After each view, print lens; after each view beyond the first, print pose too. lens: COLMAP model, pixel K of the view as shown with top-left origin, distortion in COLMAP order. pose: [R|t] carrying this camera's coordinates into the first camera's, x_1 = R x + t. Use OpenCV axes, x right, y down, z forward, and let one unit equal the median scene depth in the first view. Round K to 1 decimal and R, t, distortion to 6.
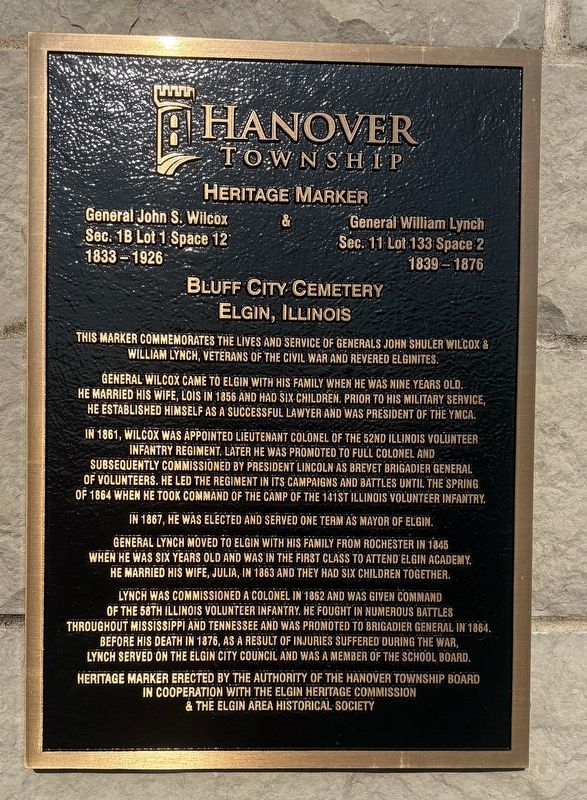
lens RADIAL K [[604.4, 0, 293.8], [0, 604.4, 403.3], [0, 0, 1]] dist [0.015139, 0.004883]
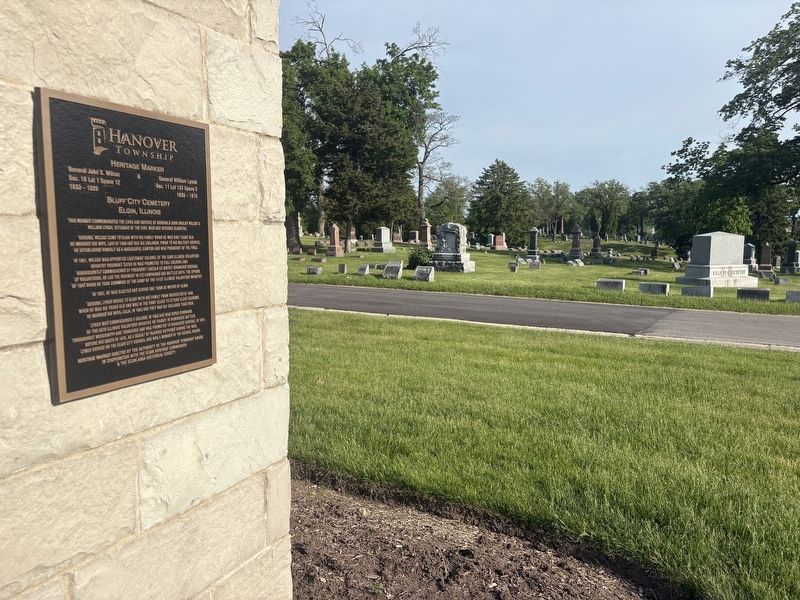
lens RADIAL K [[604.4, 0, 400.9], [0, 604.4, 297.2], [0, 0, 1]] dist [0.015139, 0.004883]
pose [[0.488732, -0.105233, 0.866064, -1.800451], [0.027919, 0.994077, 0.105032, -0.022315], [-0.871987, -0.027153, 0.488776, -1.309613]]
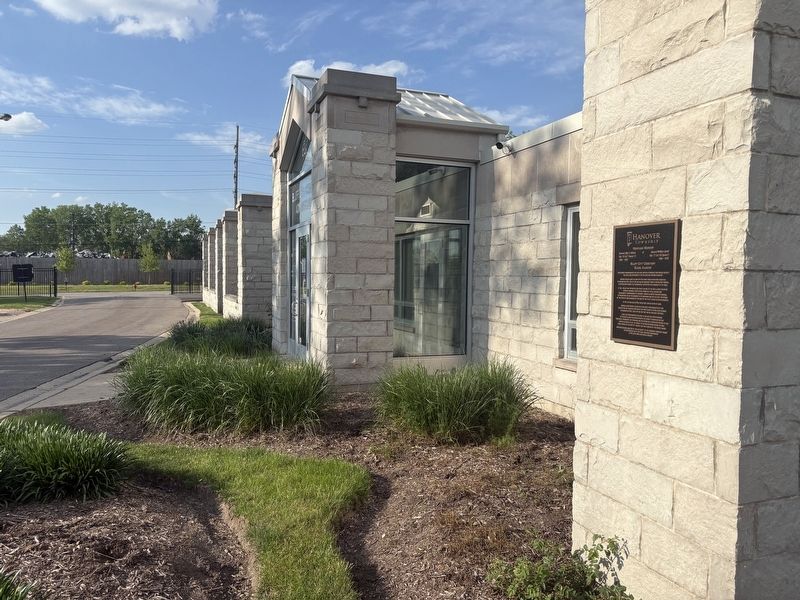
lens RADIAL K [[604.4, 0, 399.6], [0, 604.4, 301.4], [0, 0, 1]] dist [0.015139, 0.004883]
pose [[0.342684, 0.025759, -0.939097, 4.736841], [-0.030962, 0.999391, 0.016115, 0.156154], [0.938940, 0.023554, 0.343273, -3.255320]]
